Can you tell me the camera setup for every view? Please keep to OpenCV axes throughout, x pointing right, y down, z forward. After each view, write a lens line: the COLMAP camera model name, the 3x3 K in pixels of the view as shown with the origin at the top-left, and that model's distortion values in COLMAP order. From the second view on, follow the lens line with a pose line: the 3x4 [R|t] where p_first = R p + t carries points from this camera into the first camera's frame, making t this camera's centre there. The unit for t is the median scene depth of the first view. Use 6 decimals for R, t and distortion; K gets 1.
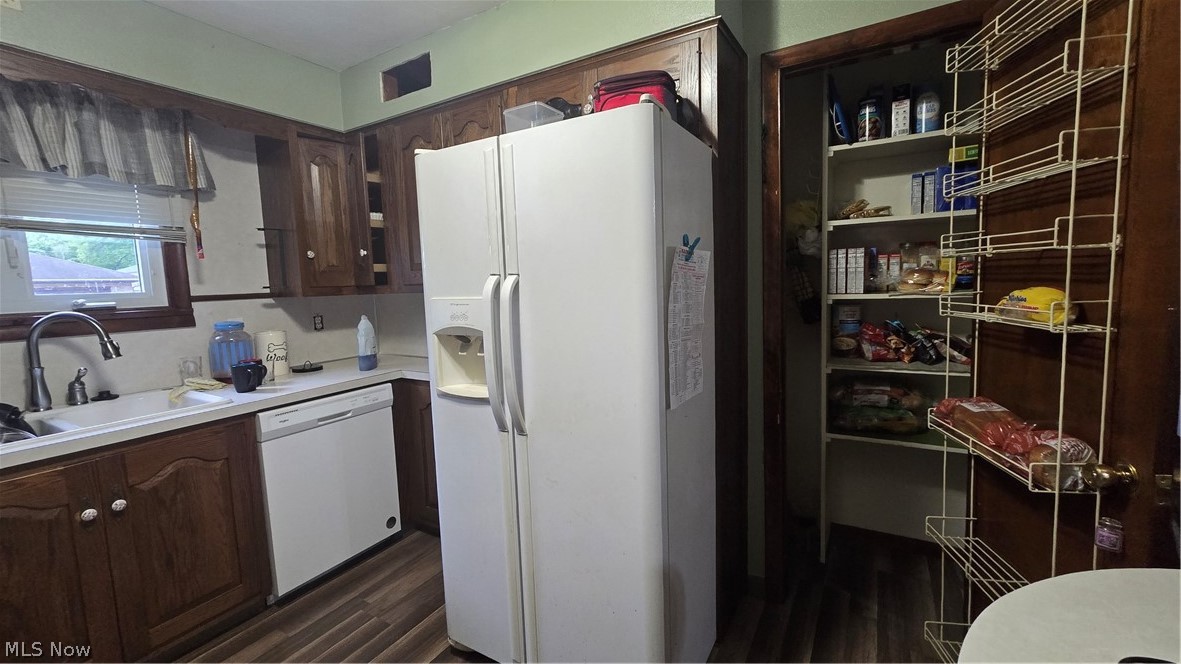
lens RADIAL K [[485.1, 0, 591.2], [0, 485.1, 328.1], [0, 0, 1]] dist [0.000728, 0.000172]
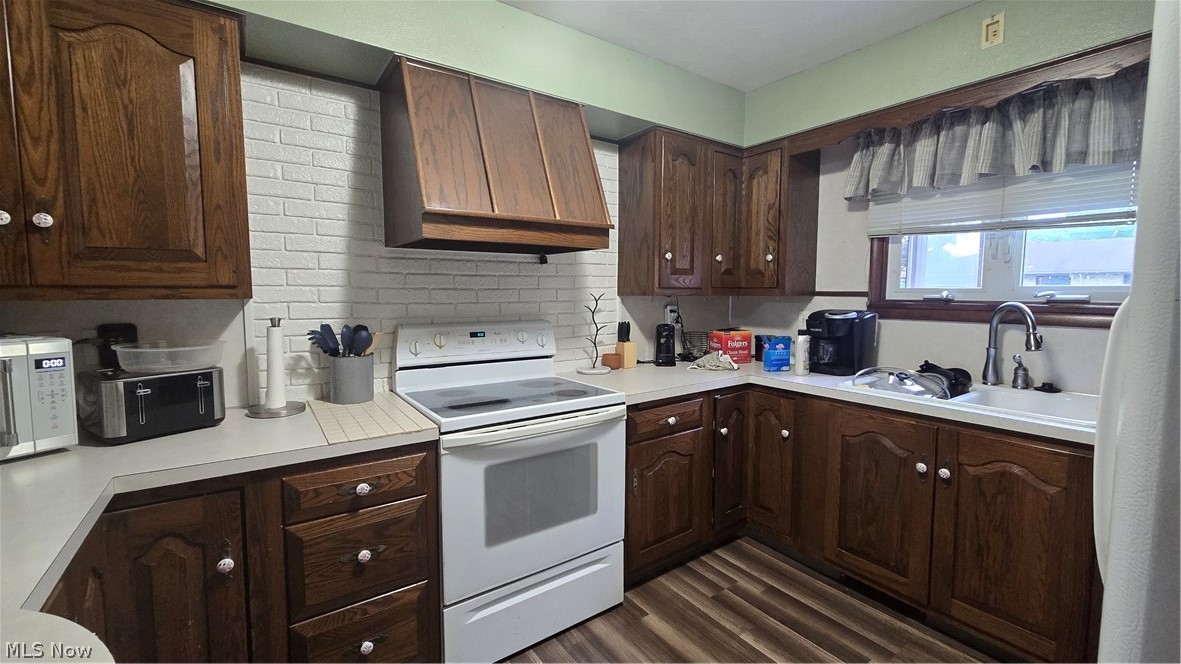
lens RADIAL K [[485.1, 0, 591.2], [0, 485.1, 328.1], [0, 0, 1]] dist [0.000728, 0.000172]
pose [[-0.414550, 0.102483, -0.904238, 0.308911], [-0.072591, 0.986749, 0.145114, -0.064355], [0.907127, 0.125796, -0.401617, 0.571828]]
